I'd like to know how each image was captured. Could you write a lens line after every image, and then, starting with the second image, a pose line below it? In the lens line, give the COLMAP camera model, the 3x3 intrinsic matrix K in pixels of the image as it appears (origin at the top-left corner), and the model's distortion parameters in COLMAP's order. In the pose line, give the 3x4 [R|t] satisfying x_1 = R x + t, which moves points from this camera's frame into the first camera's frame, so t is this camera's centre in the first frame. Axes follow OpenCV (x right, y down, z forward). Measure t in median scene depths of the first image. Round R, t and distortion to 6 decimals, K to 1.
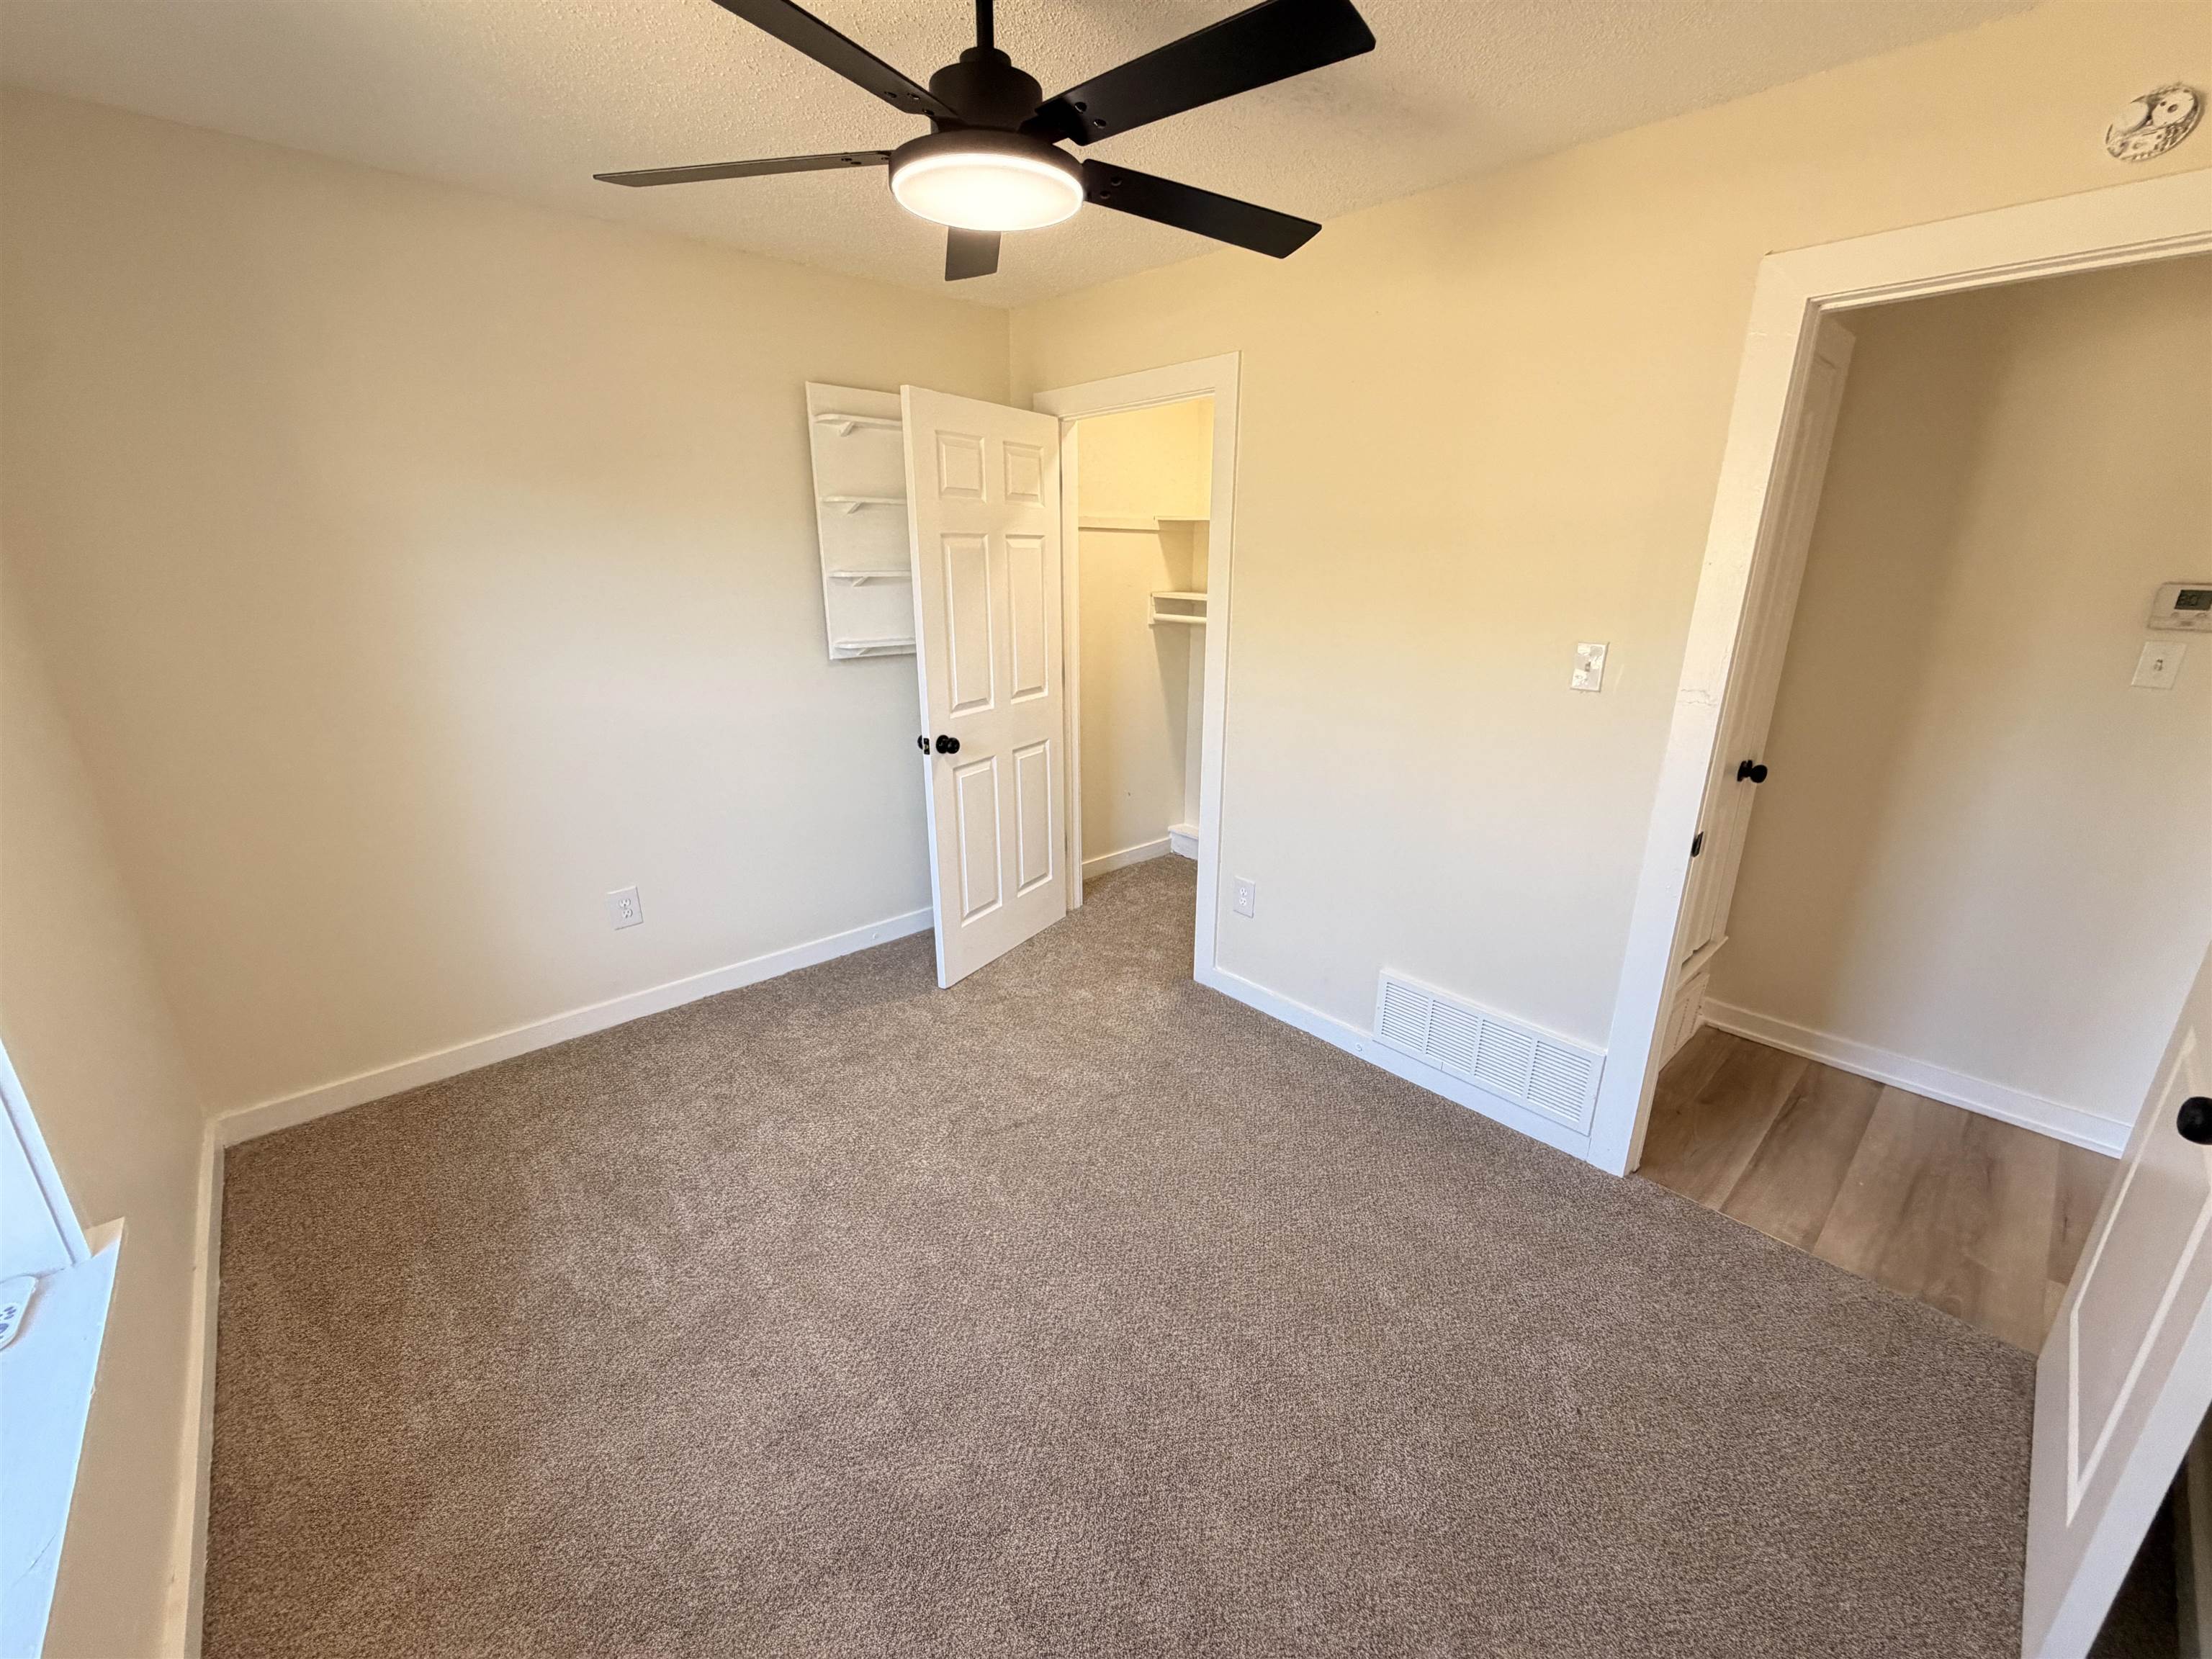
lens RADIAL K [[884.6, 0, 1102.2], [0, 884.6, 828.1], [0, 0, 1]] dist [-0.000037, 0.000053]
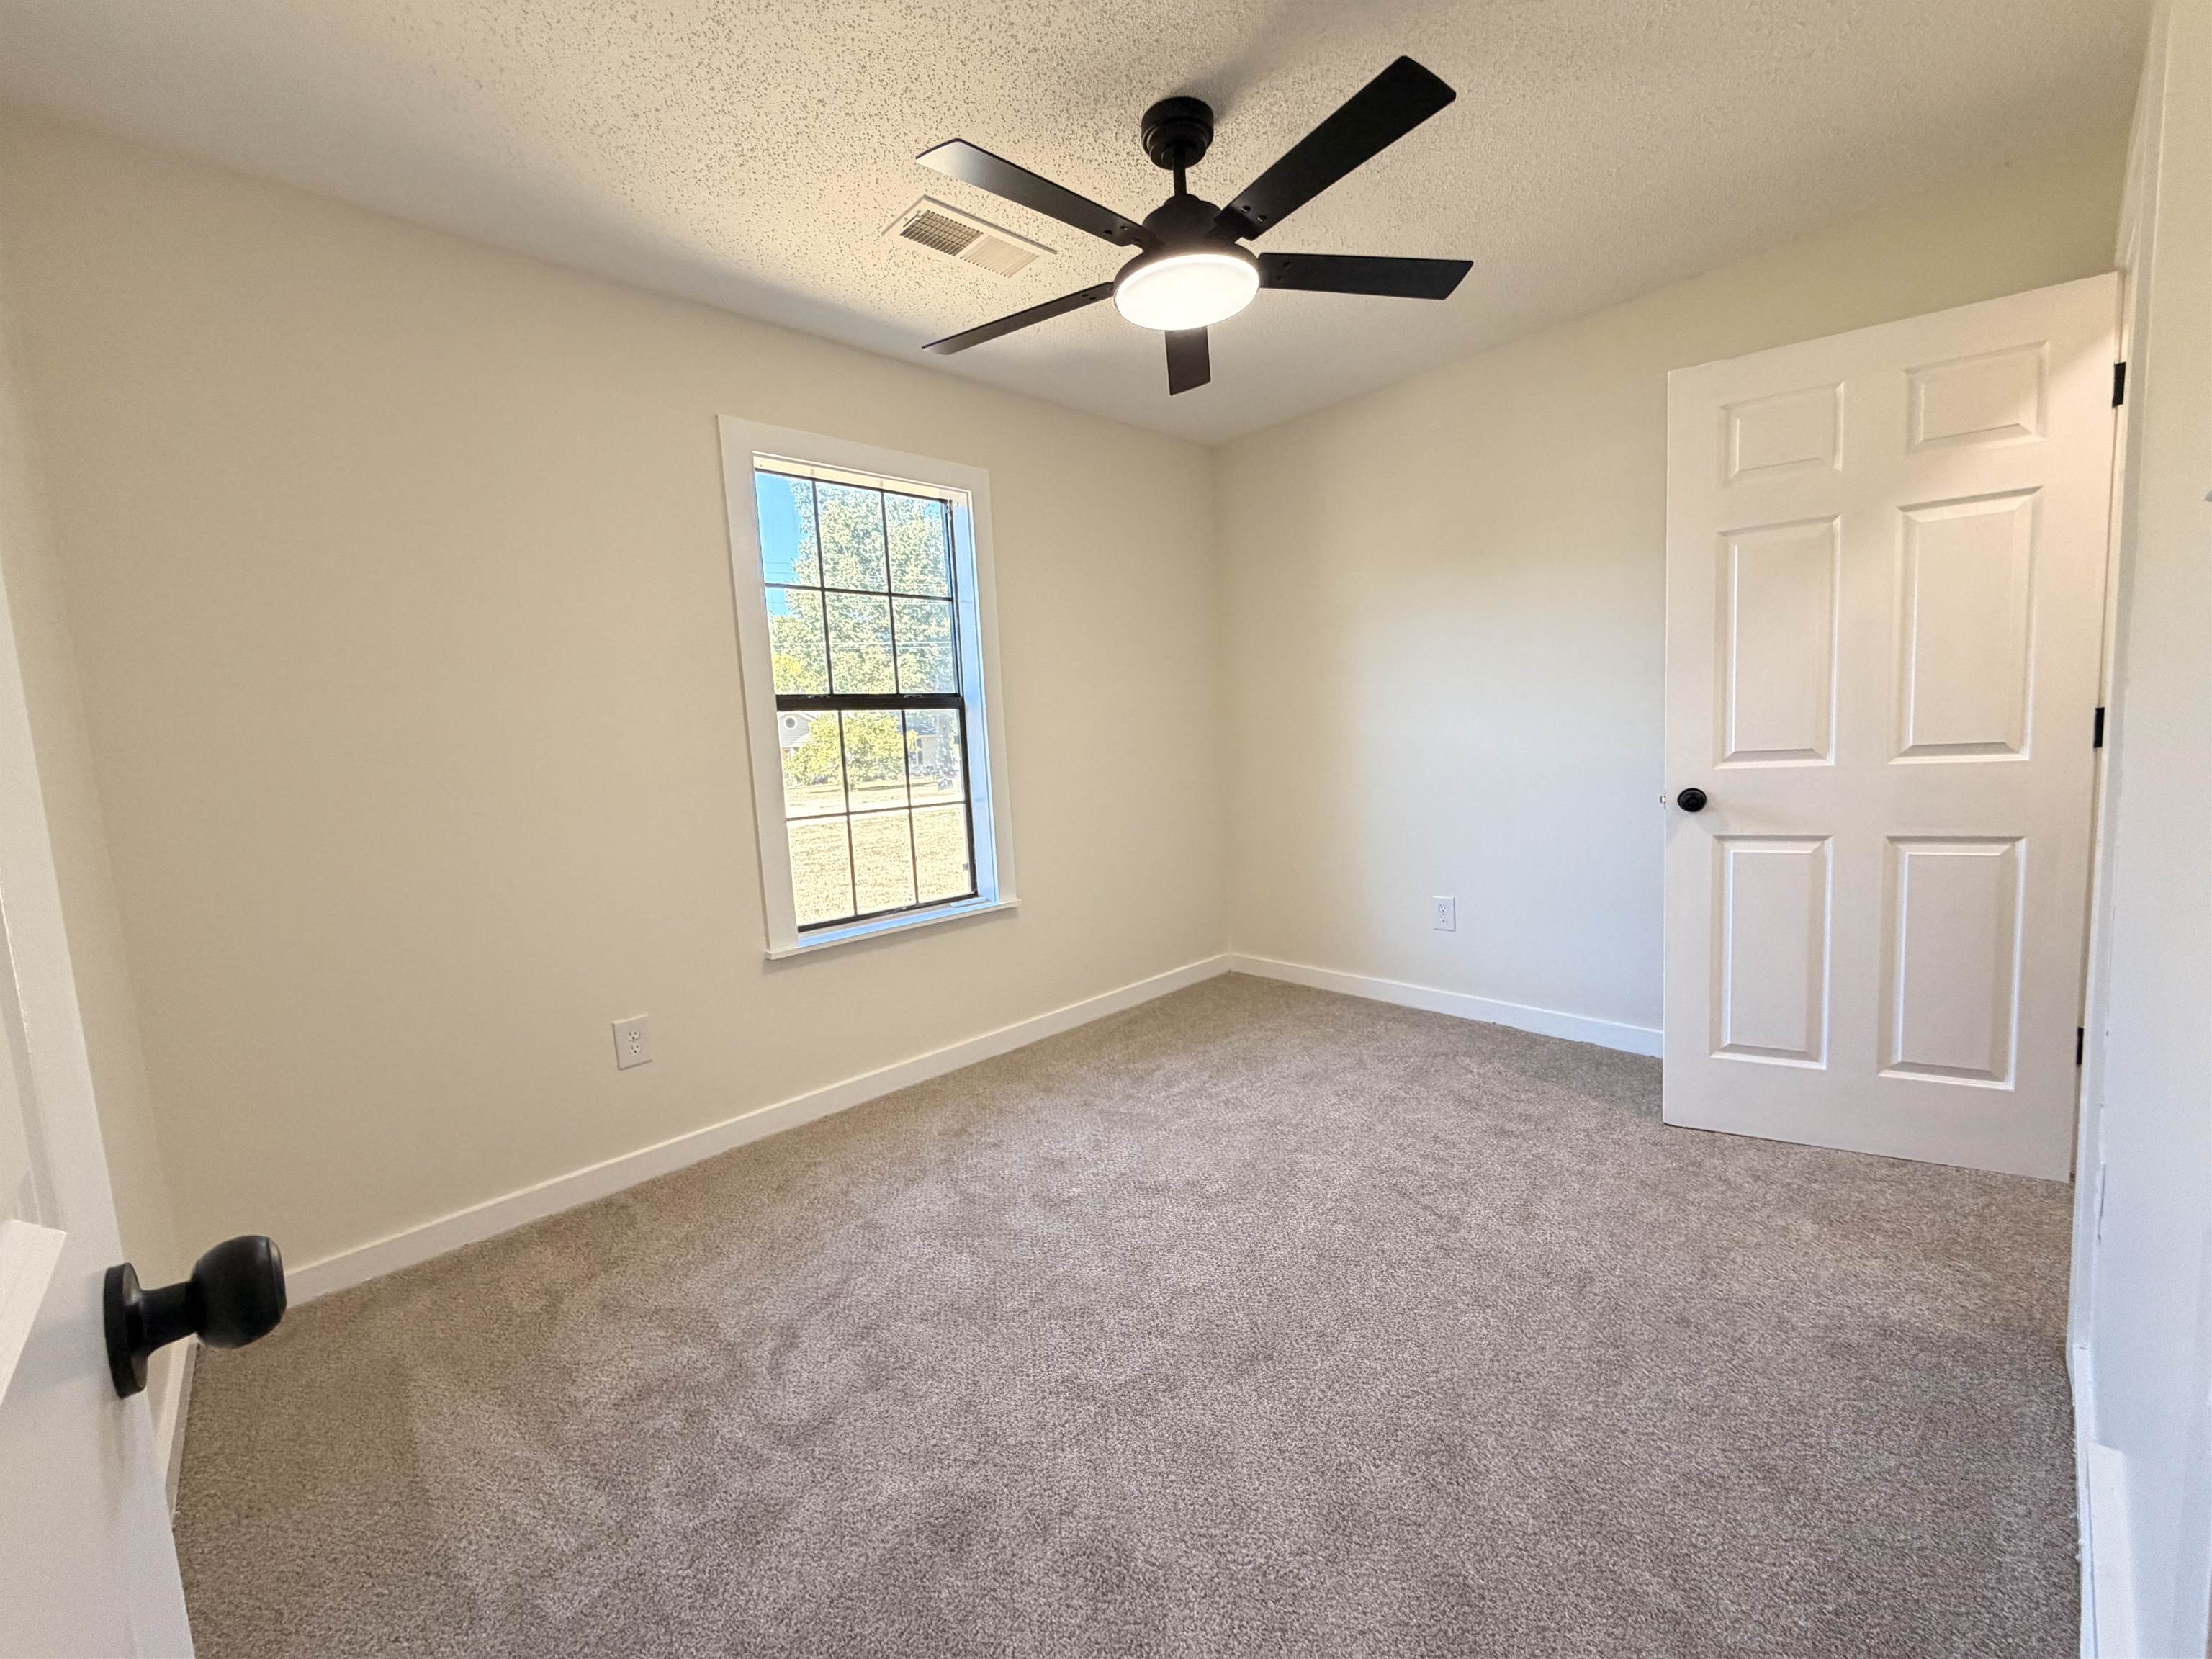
lens RADIAL K [[884.6, 0, 1102.2], [0, 884.6, 828.1], [0, 0, 1]] dist [-0.000037, 0.000053]
pose [[0.012375, 0.100201, -0.994890, 0.591802], [-0.244465, 0.965076, 0.094157, -0.017584], [0.969579, 0.242051, 0.036439, 0.478204]]
